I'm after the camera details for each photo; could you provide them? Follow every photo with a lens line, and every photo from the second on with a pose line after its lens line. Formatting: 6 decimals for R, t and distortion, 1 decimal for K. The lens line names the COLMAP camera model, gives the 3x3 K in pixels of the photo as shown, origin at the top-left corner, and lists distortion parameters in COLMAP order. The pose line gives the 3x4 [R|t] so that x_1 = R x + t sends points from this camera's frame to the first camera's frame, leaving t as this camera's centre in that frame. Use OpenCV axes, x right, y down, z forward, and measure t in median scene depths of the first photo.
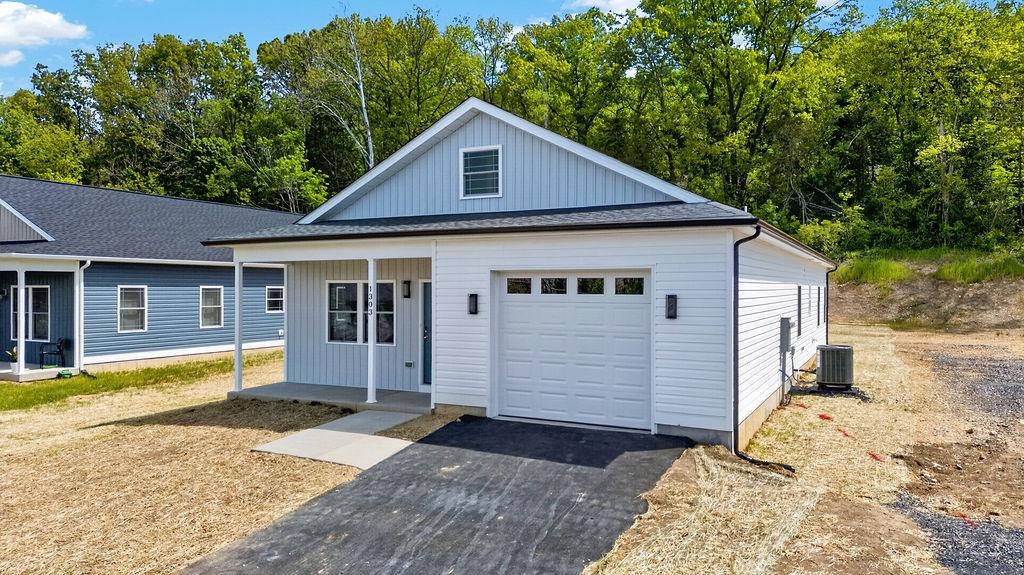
lens RADIAL K [[719.8, 0, 512.0], [0, 719.8, 287.5], [0, 0, 1]] dist [0.084763, 0.000475]
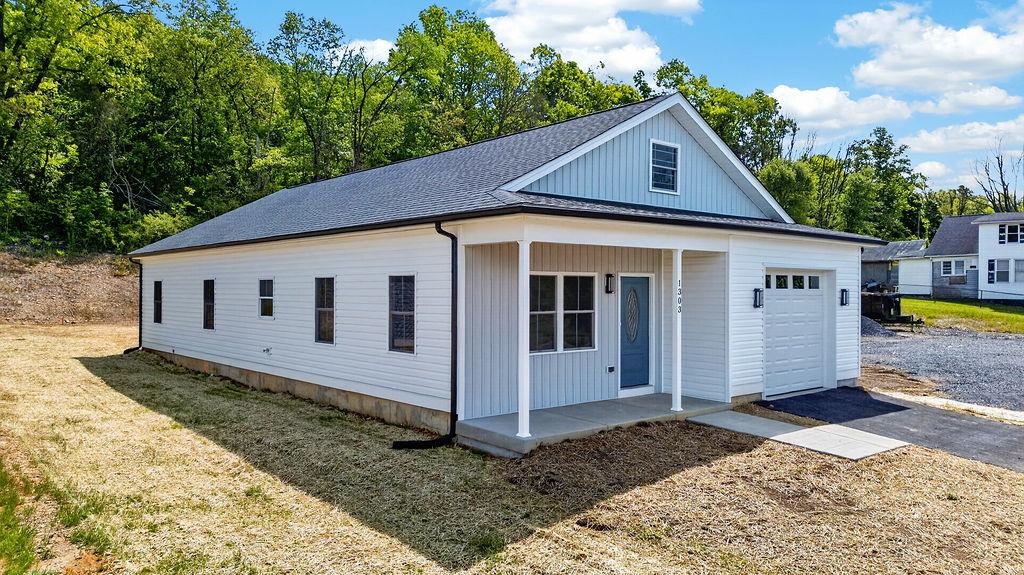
lens RADIAL K [[719.8, 0, 512.0], [0, 719.8, 287.5], [0, 0, 1]] dist [0.084763, 0.000475]
pose [[0.367028, 0.000367, 0.930210, -1.051504], [-0.004716, 0.999988, 0.001466, 0.006462], [-0.930198, -0.004926, 0.367025, 0.826630]]
